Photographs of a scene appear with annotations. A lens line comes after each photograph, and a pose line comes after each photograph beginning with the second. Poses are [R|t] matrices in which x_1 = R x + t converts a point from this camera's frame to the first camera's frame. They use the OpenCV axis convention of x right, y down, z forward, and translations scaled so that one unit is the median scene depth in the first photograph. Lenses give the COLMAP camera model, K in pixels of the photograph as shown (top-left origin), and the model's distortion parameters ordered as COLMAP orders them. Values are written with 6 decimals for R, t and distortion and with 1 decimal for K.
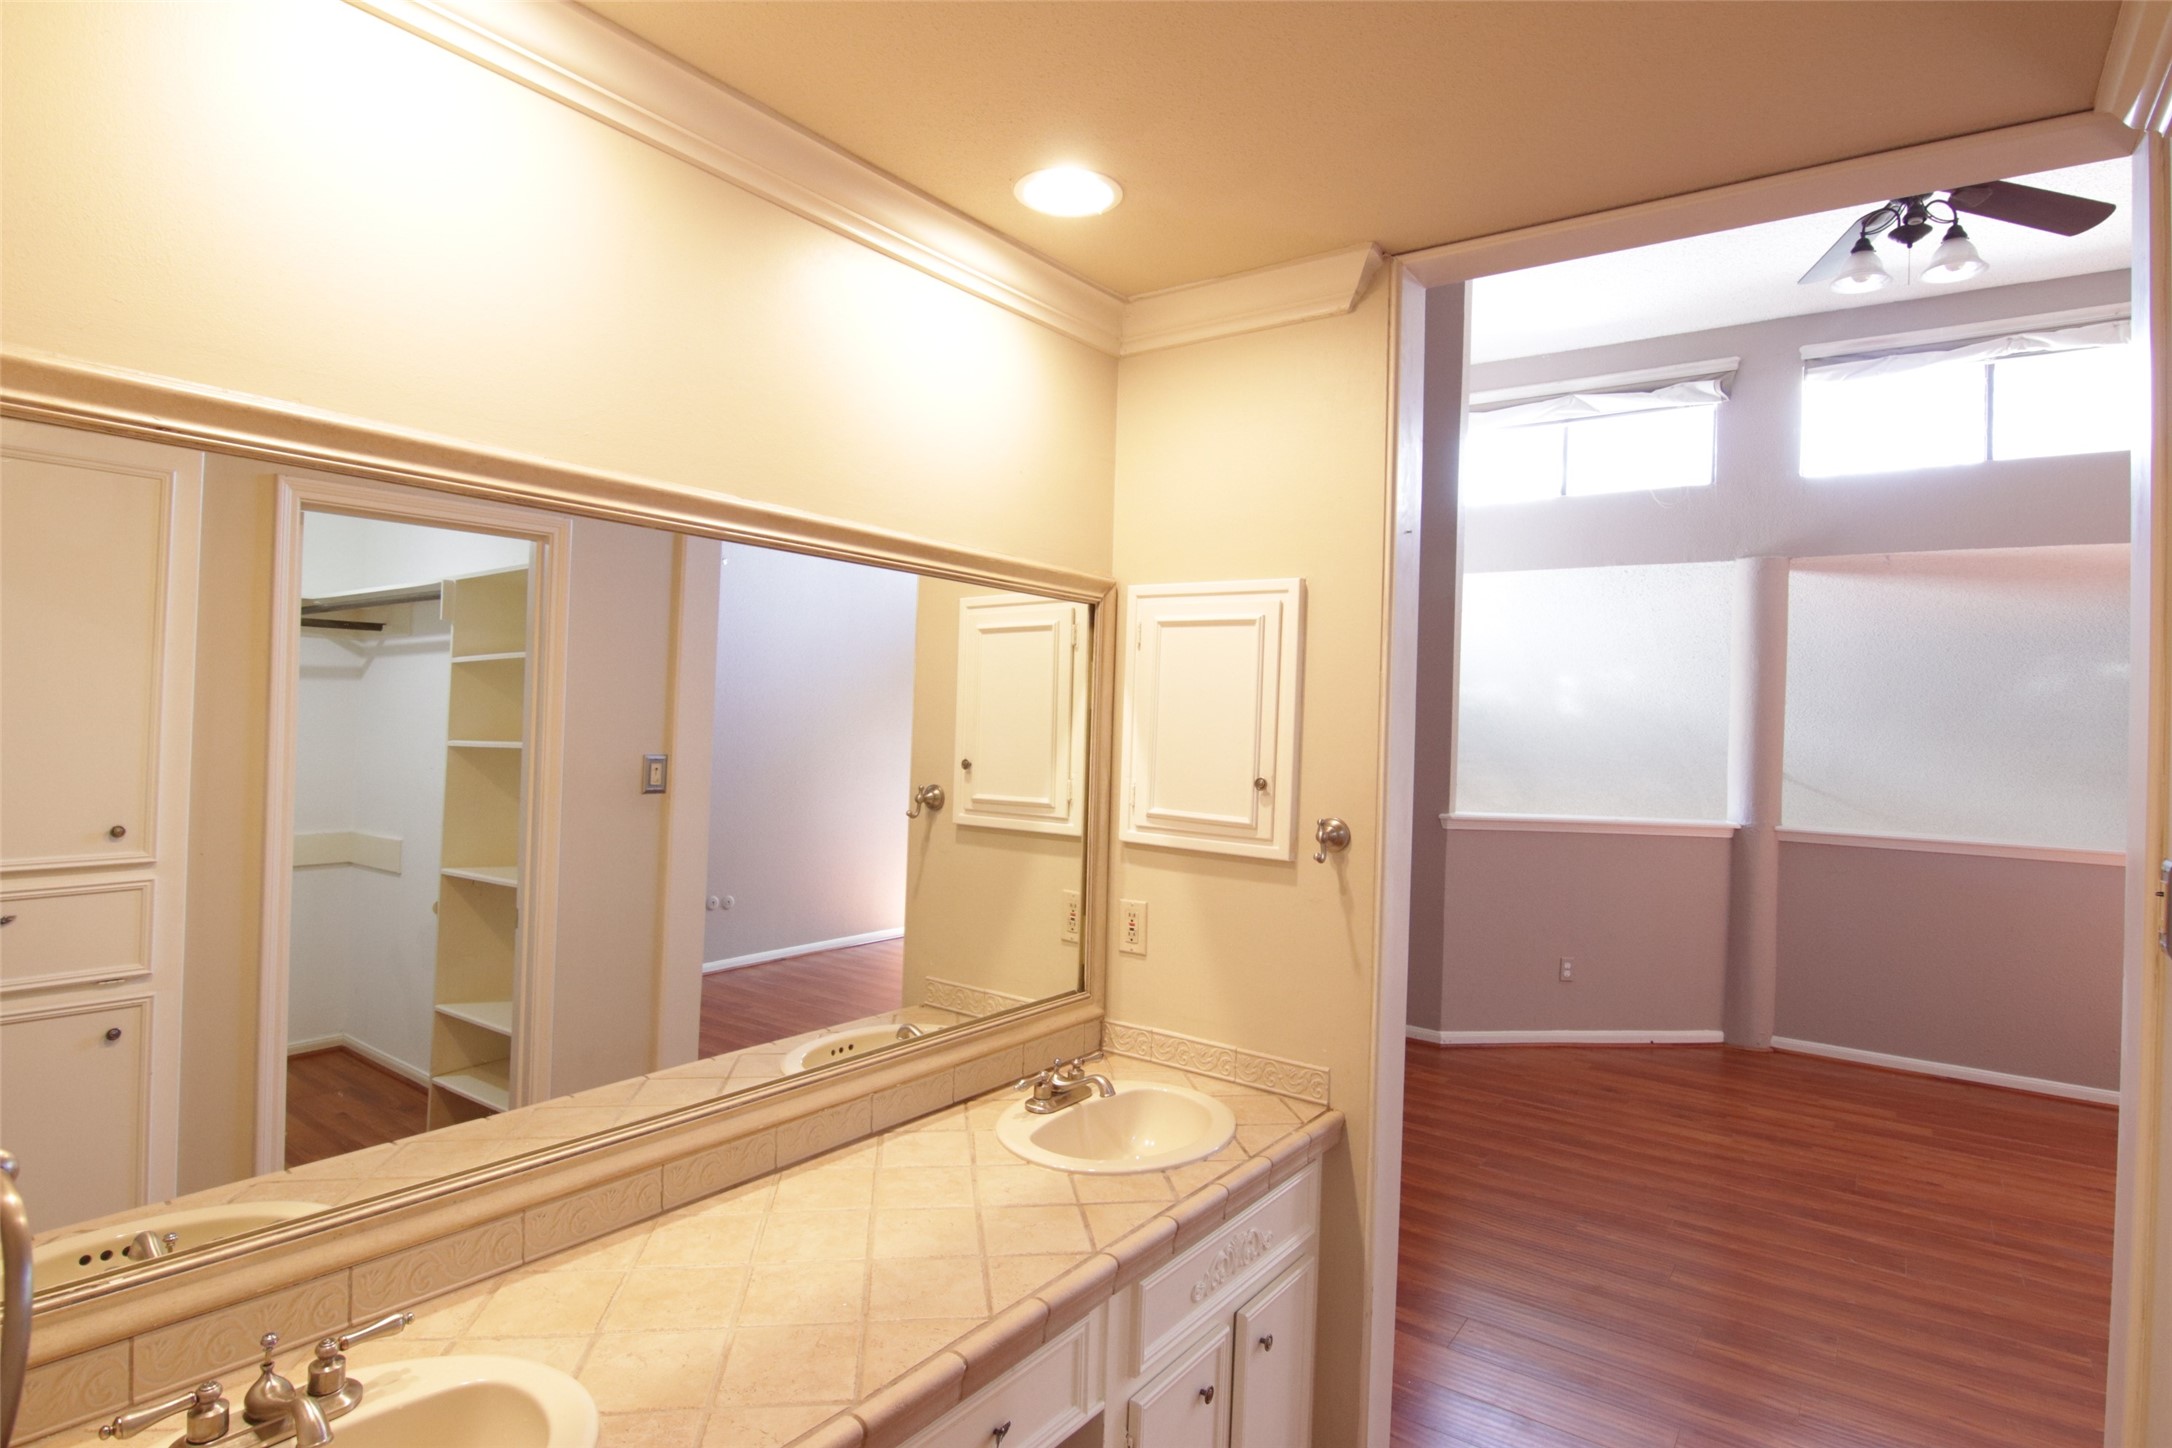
lens RADIAL K [[1136.4, 0, 1100.8], [0, 1136.4, 705.4], [0, 0, 1]] dist [0.002315, -0.000216]
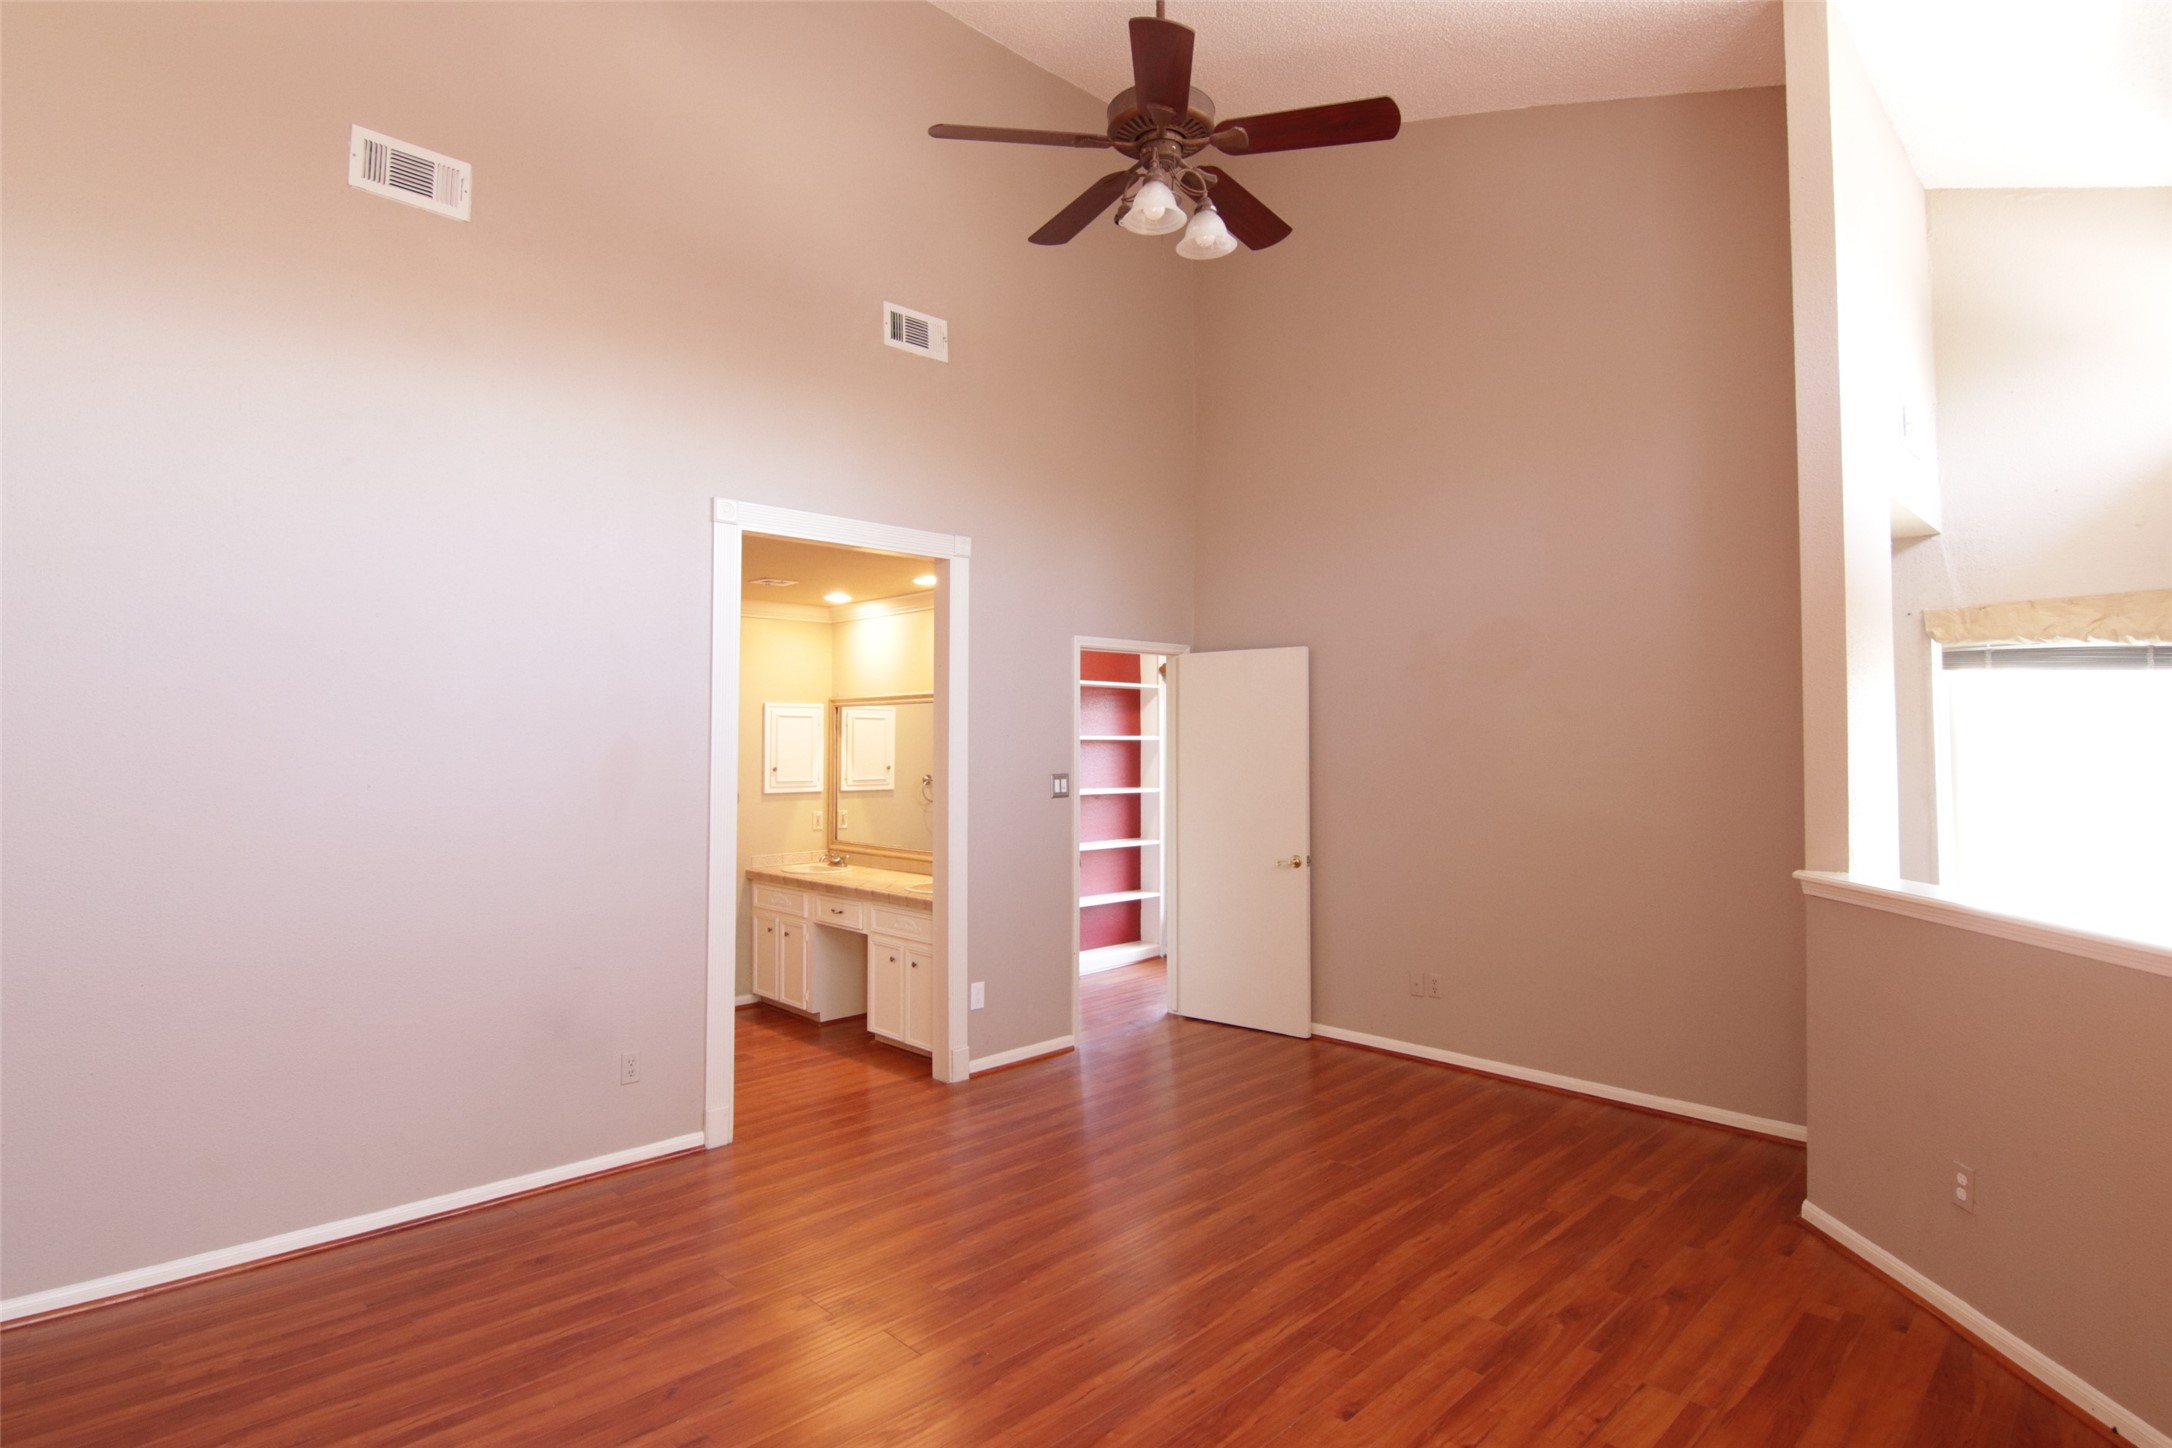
lens RADIAL K [[1107.2, 0, 1083.4], [0, 1107.2, 713.4], [0, 0, 1]] dist [-0.005622, -0.013008]
pose [[-0.186181, -0.058530, -0.980770, 1.092958], [0.003983, 0.998171, -0.060324, 0.044656], [0.982507, -0.015138, -0.185608, 0.760360]]
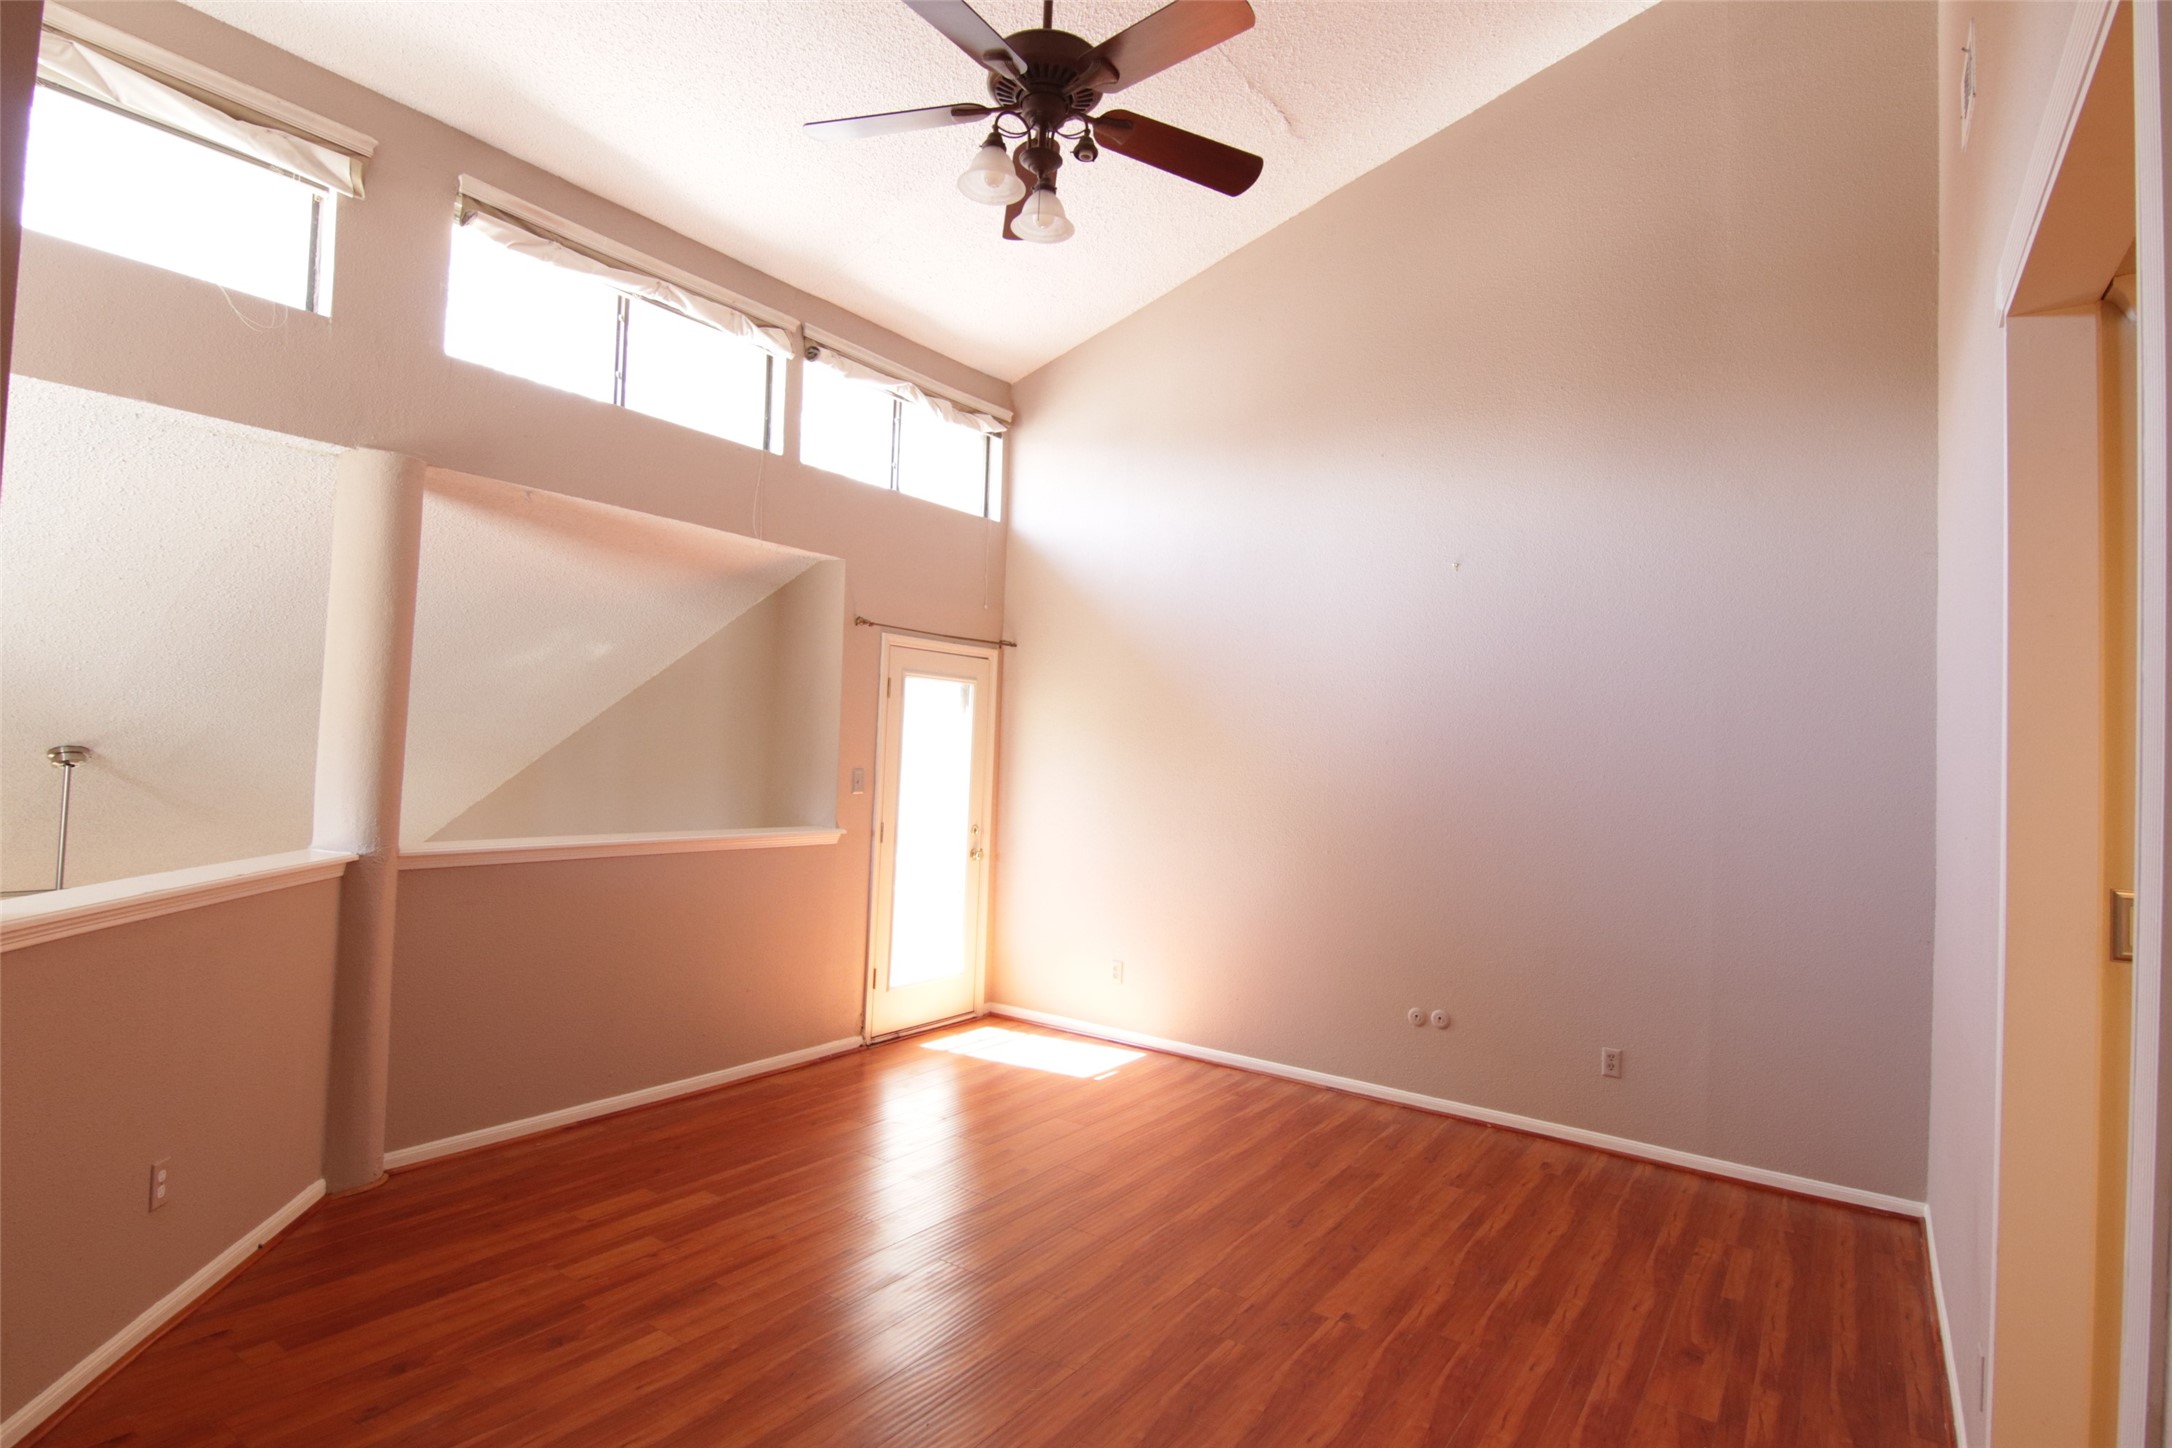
lens RADIAL K [[1107.2, 0, 1083.4], [0, 1107.2, 713.4], [0, 0, 1]] dist [-0.005622, -0.013008]
pose [[-0.002810, 0.000115, 0.999996, -0.082062], [-0.049169, 0.998790, -0.000253, 0.004099], [-0.998787, -0.049170, -0.002801, 0.659166]]
